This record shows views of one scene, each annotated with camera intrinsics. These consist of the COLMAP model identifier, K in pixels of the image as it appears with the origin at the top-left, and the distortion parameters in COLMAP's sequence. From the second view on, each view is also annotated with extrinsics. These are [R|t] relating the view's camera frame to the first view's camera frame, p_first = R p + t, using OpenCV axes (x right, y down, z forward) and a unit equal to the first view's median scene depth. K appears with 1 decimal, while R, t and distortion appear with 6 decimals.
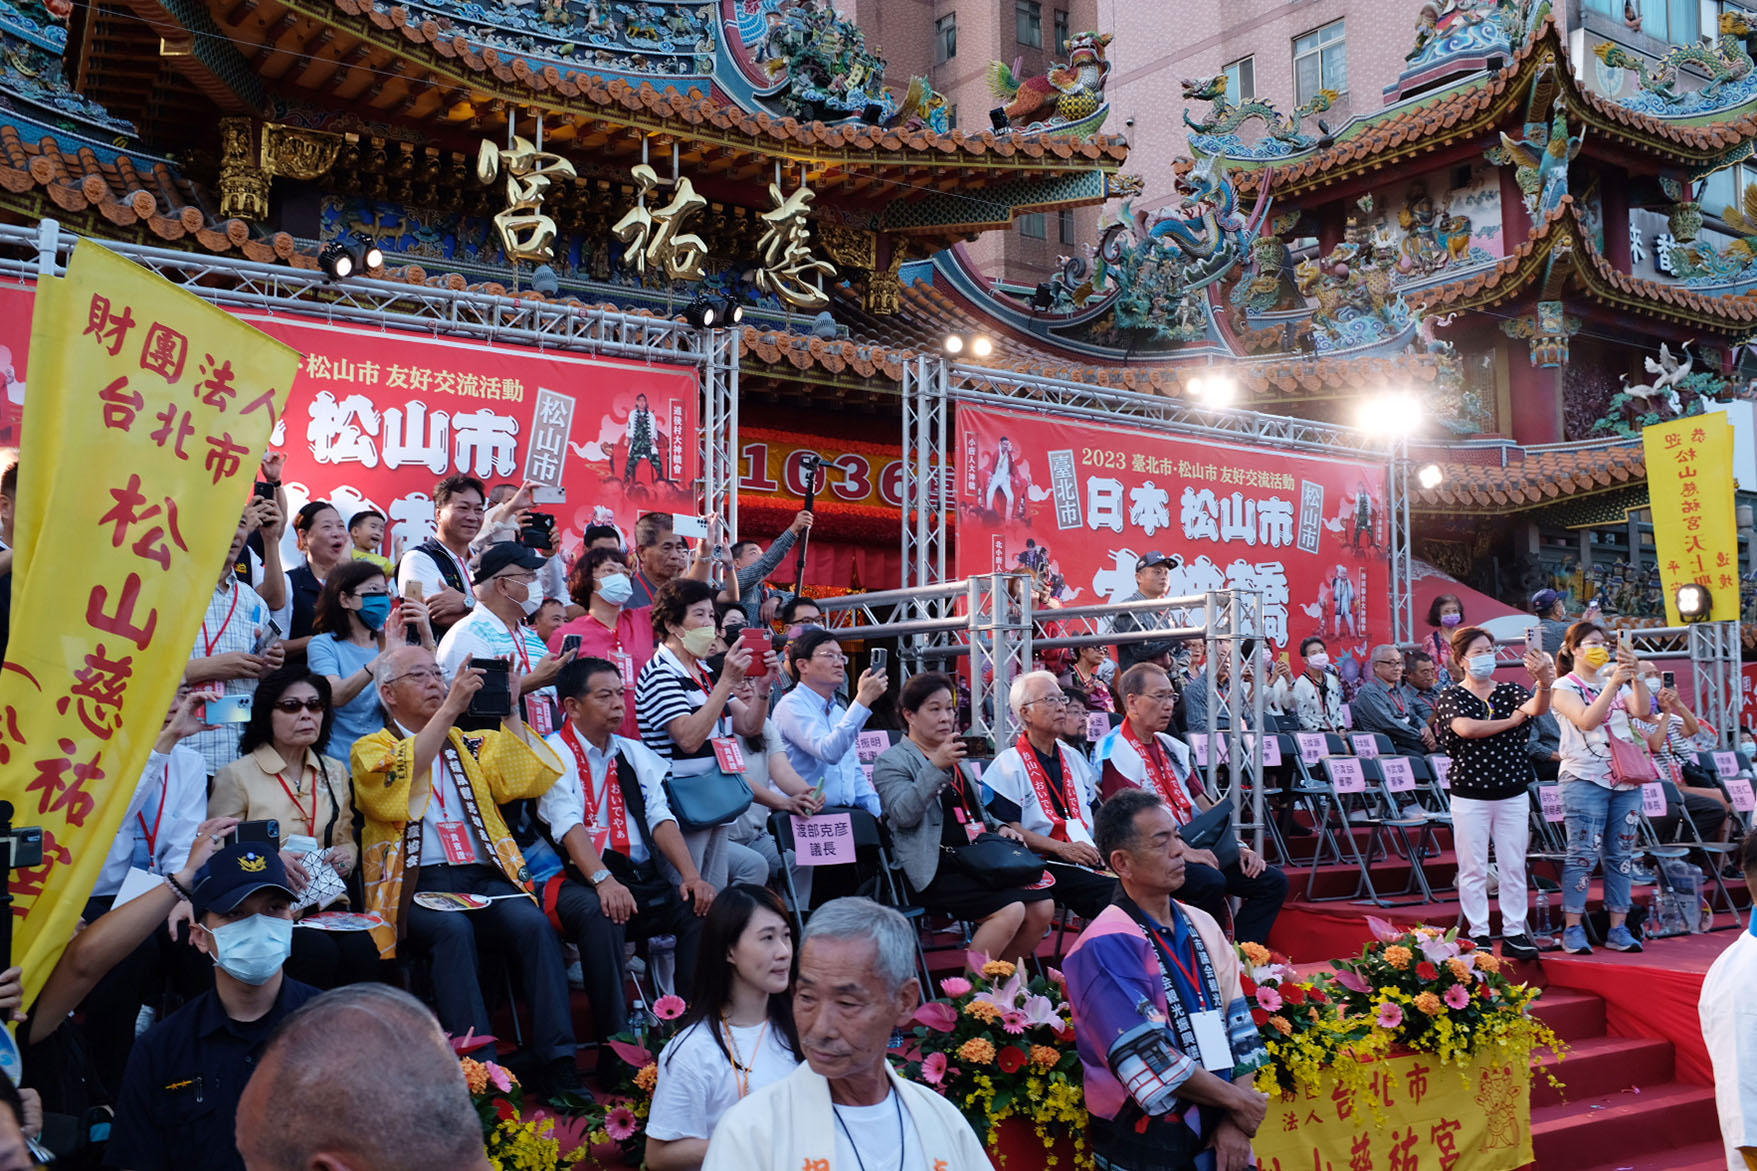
lens RADIAL K [[1748.0, 0, 878.5], [0, 1748.0, 585.5], [0, 0, 1]] dist [-0.097486, 0.175527]
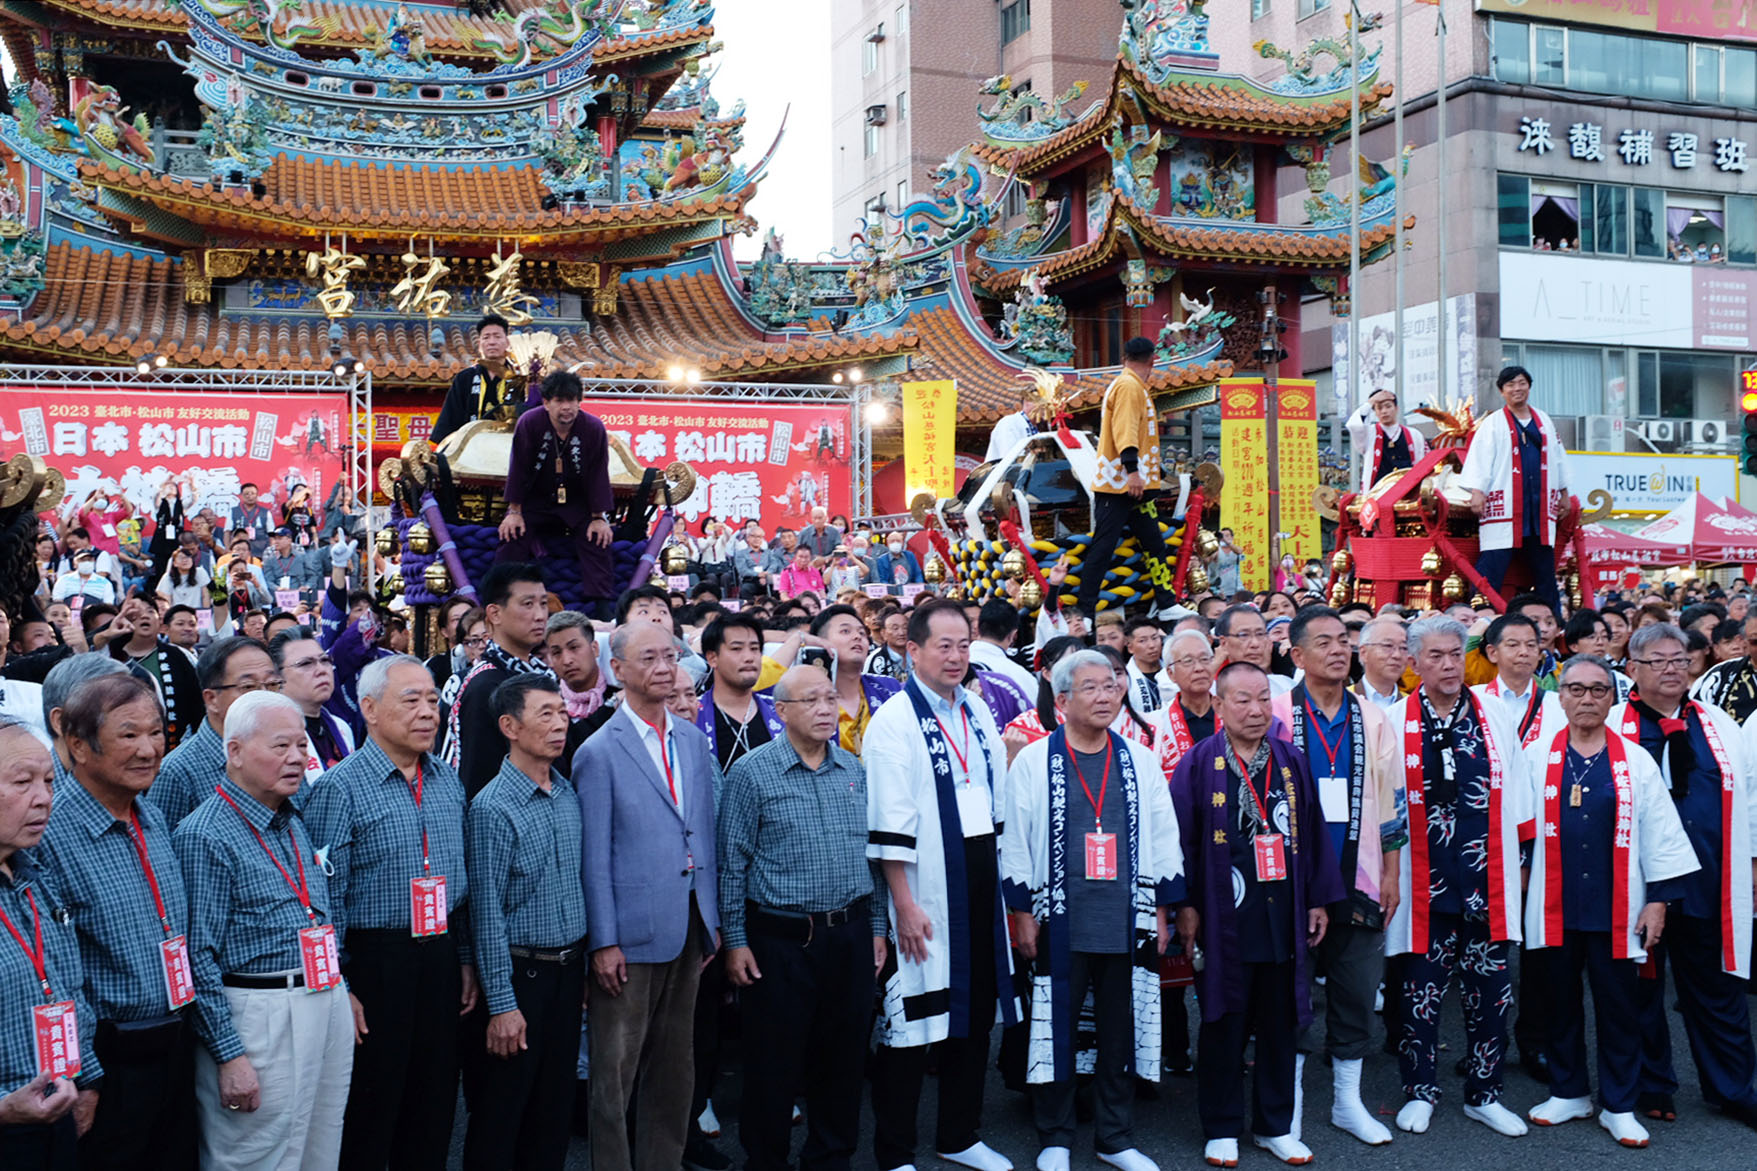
lens RADIAL K [[1748.0, 0, 878.5], [0, 1748.0, 585.5], [0, 0, 1]] dist [-0.097486, 0.175527]
pose [[0.966436, -0.003522, -0.256884, 0.741393], [0.029038, 0.994996, 0.095604, -0.058971], [0.255262, -0.099854, 0.961702, -0.576292]]
